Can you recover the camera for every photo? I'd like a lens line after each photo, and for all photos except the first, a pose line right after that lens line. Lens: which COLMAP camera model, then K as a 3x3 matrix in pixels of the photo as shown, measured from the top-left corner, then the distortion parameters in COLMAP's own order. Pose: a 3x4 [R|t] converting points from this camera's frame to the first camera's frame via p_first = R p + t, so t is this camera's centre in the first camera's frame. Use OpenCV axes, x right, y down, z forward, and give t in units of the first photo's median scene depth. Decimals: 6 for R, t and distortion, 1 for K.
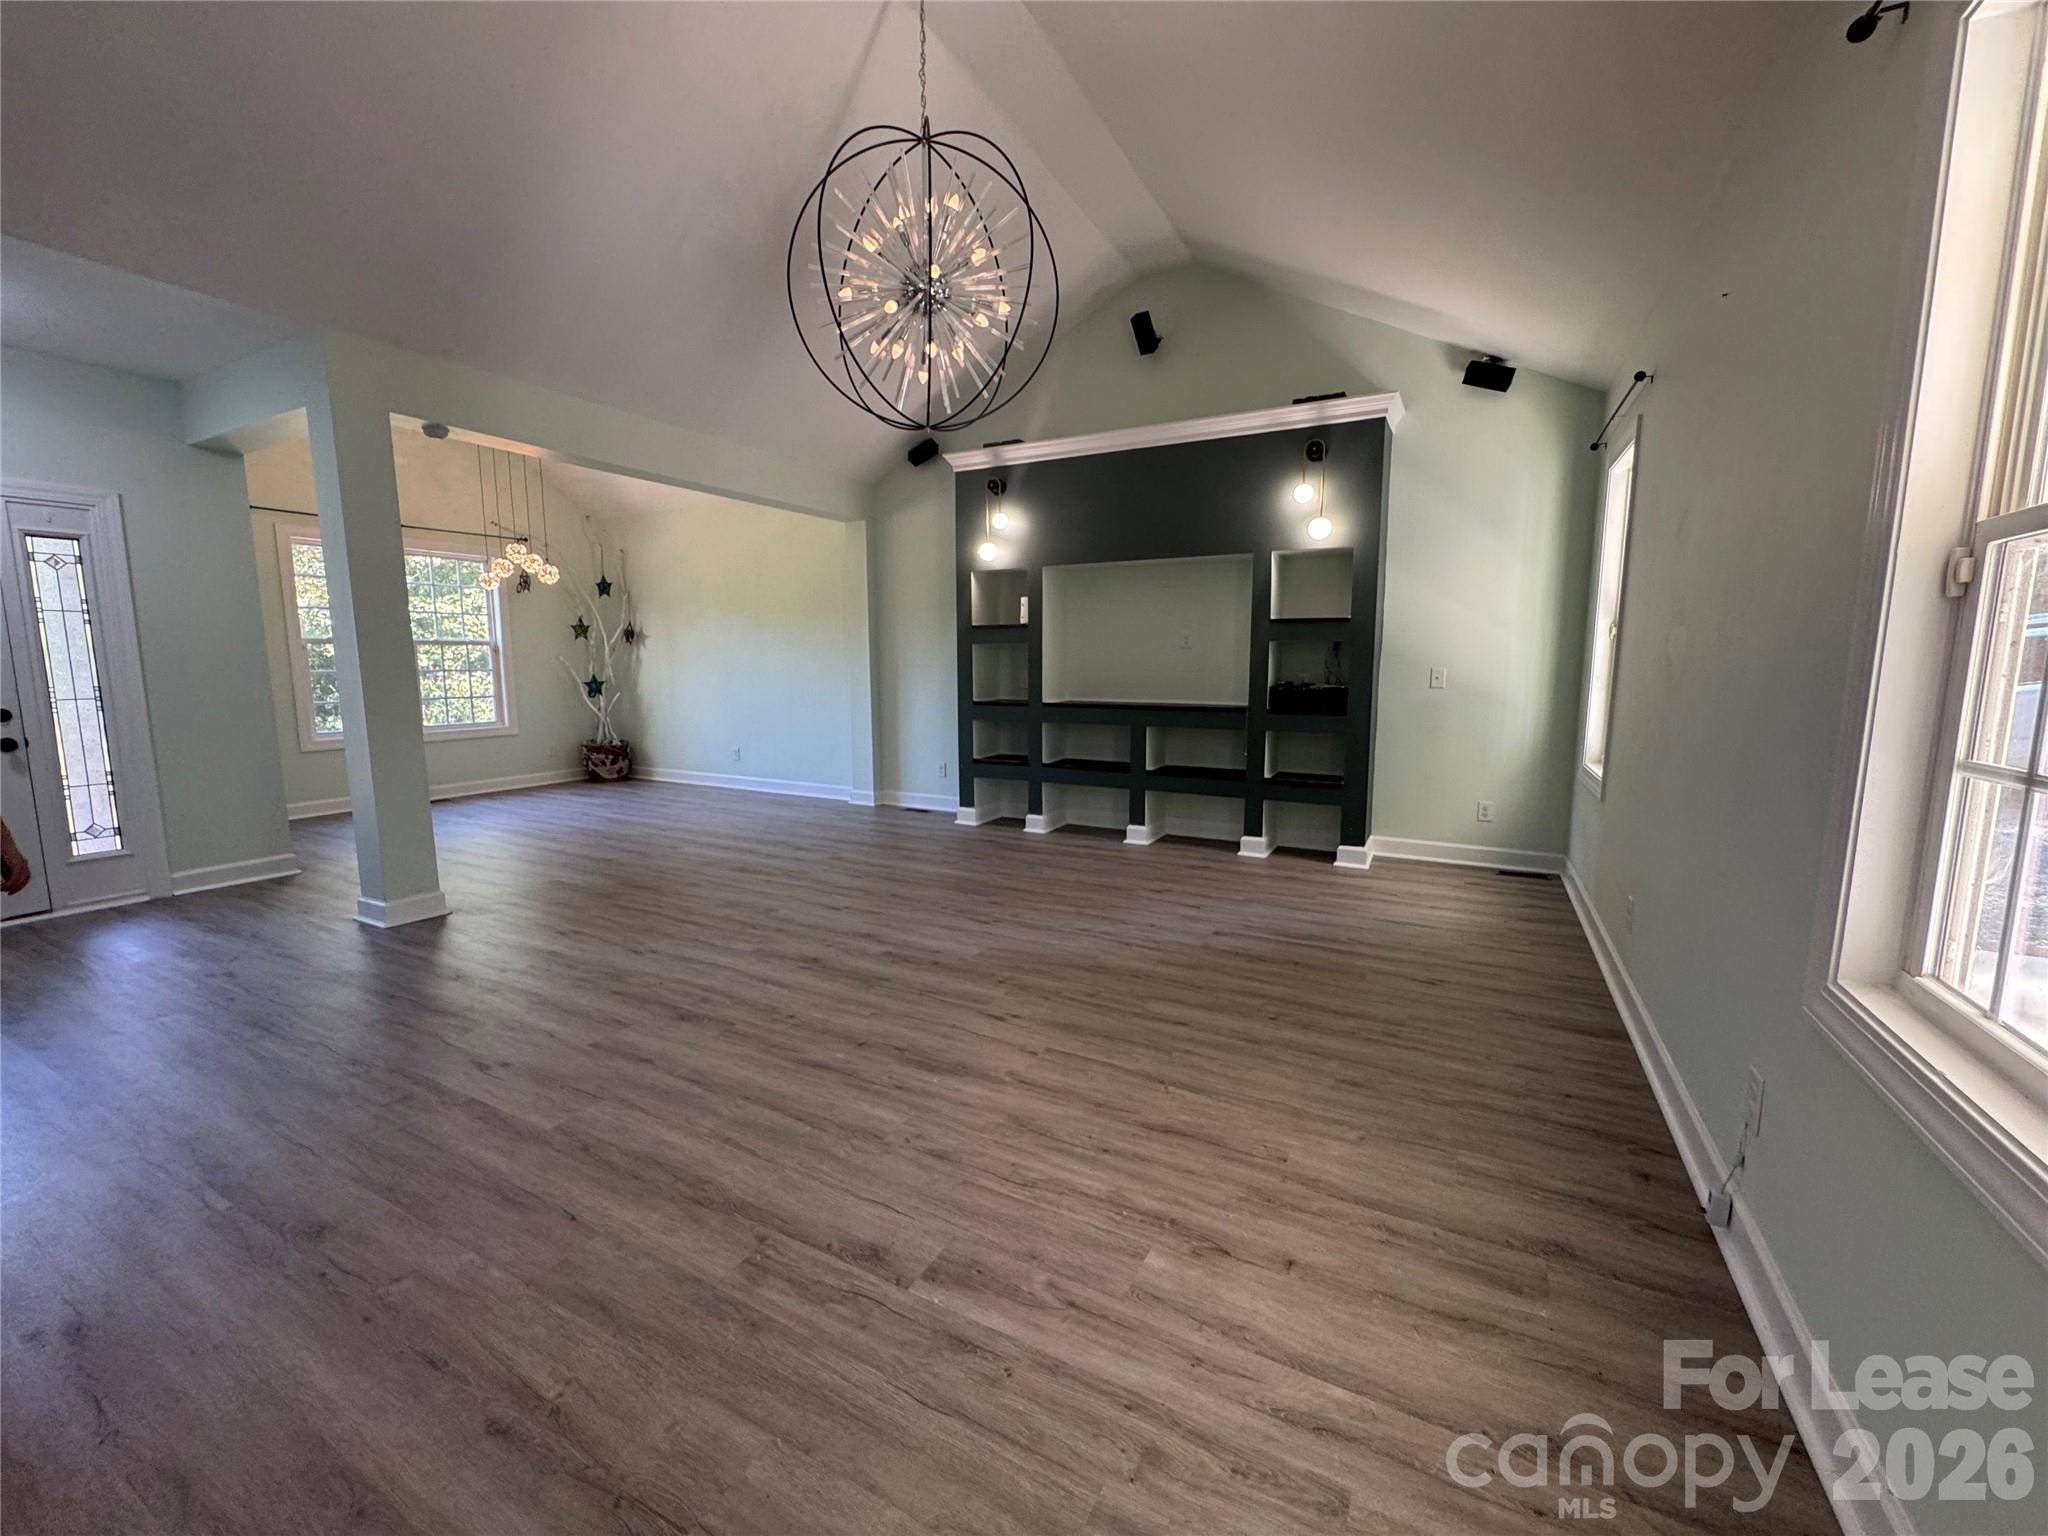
lens RADIAL K [[819.6, 0, 1024.0], [0, 819.6, 768.0], [0, 0, 1]] dist [-0.002116, -0.000044]
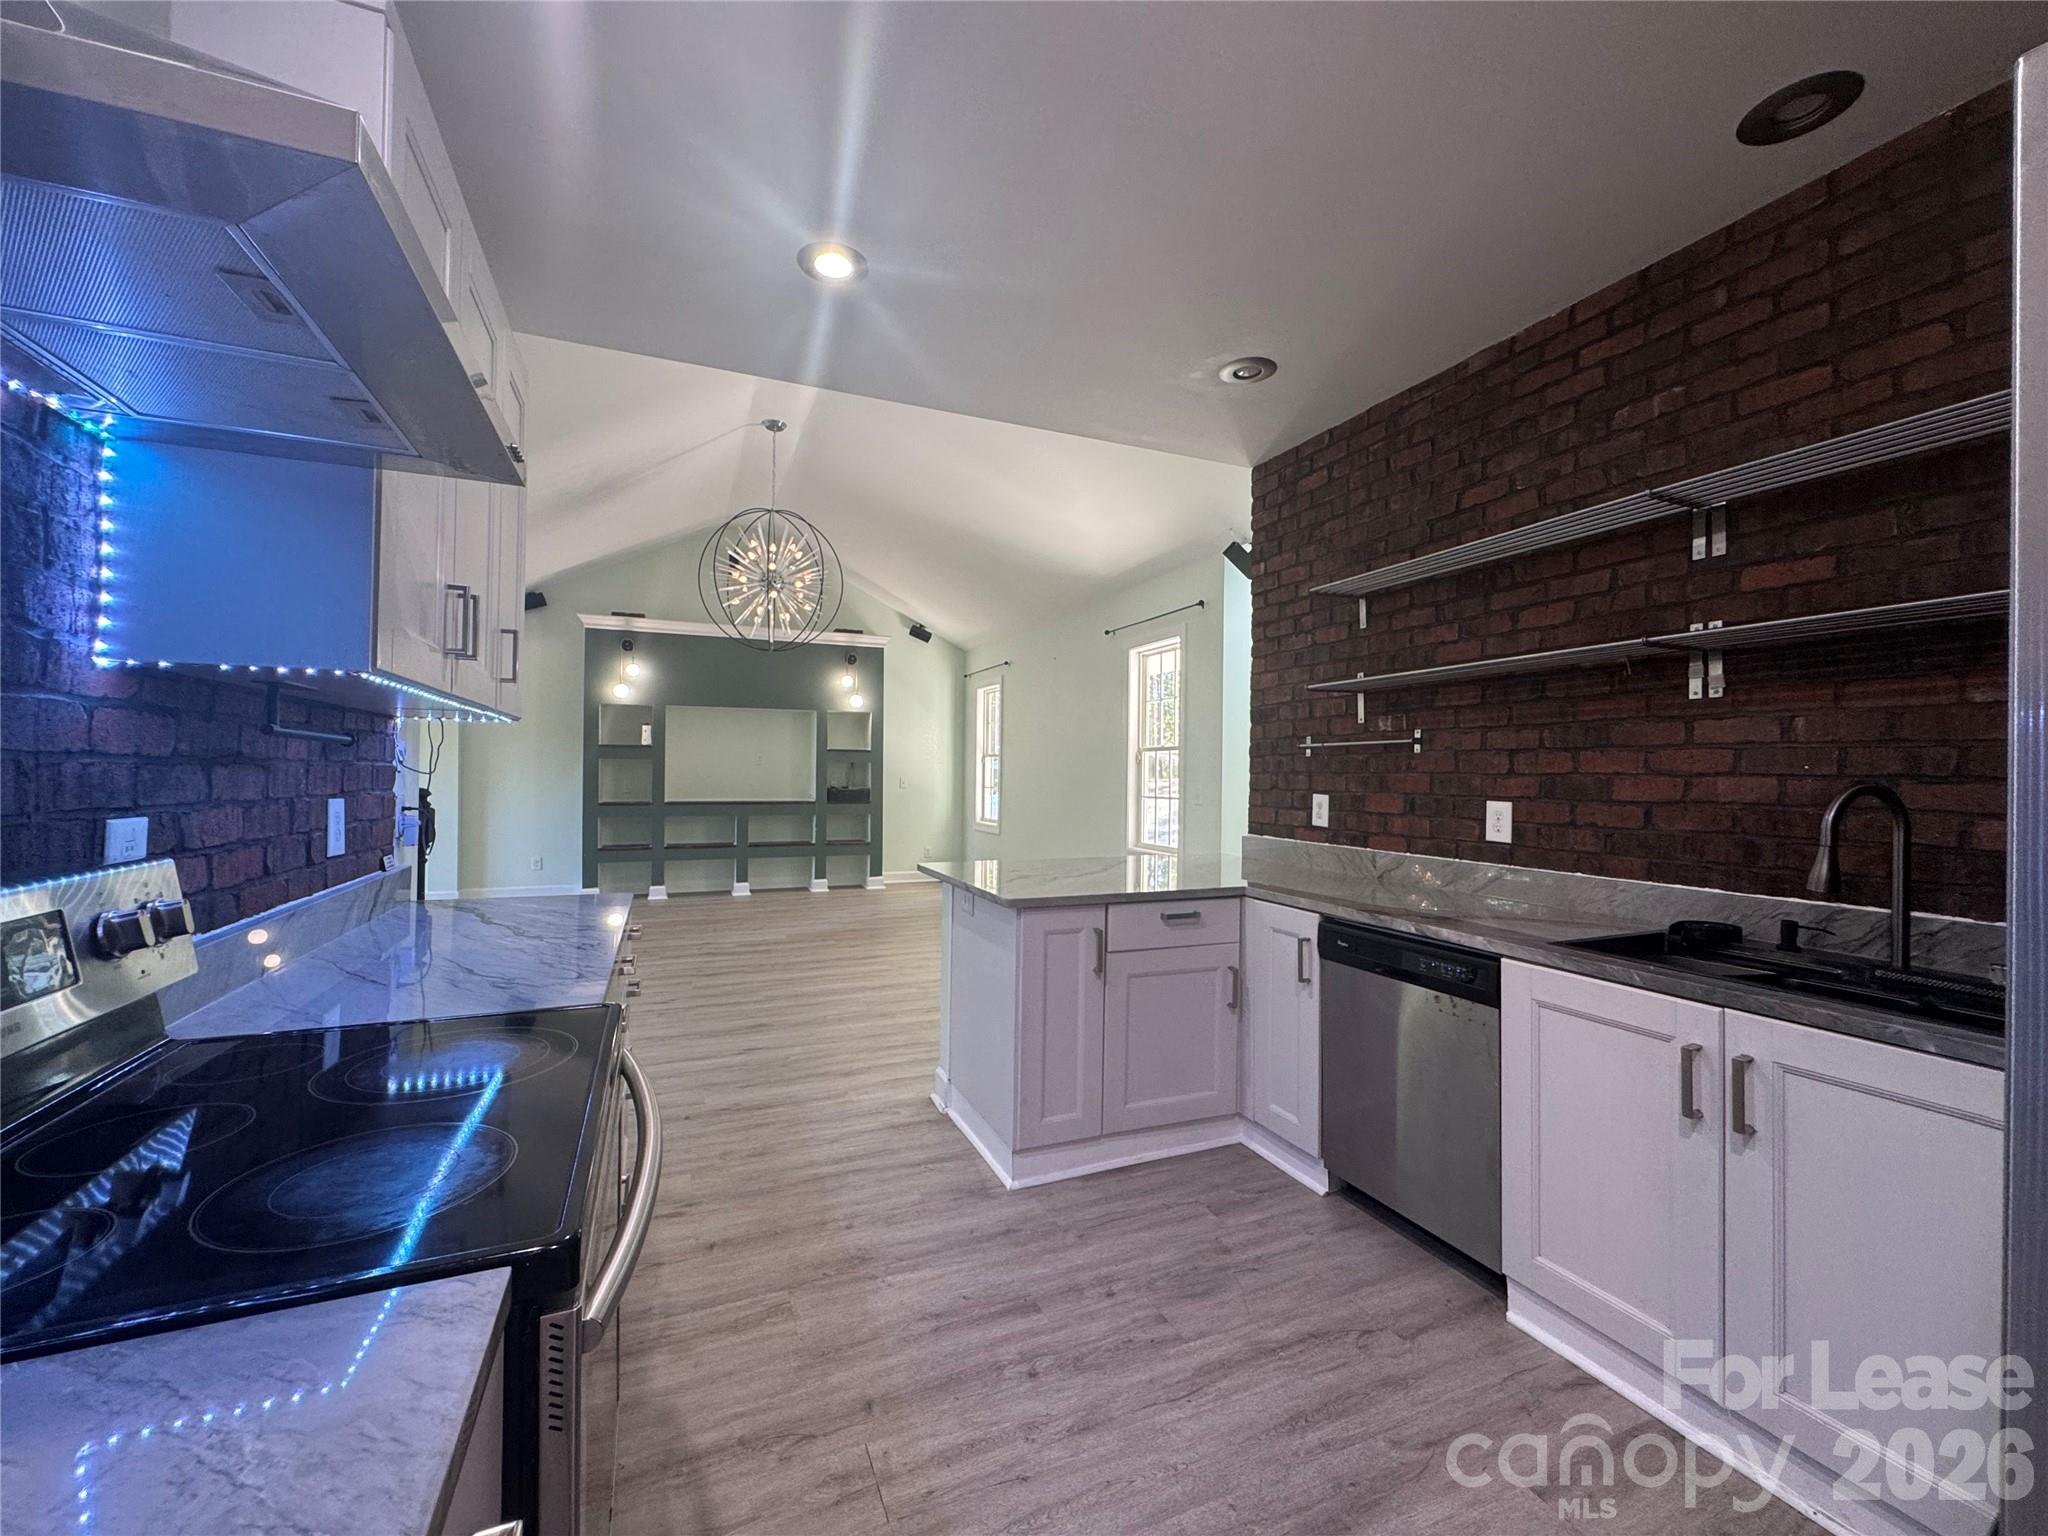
lens RADIAL K [[819.6, 0, 1024.0], [0, 819.6, 768.0], [0, 0, 1]] dist [-0.002116, -0.000044]
pose [[0.625205, 0.009481, 0.780403, -0.694439], [0.094146, 0.991708, -0.087472, 0.041783], [-0.774762, 0.128160, 0.619128, -0.335178]]
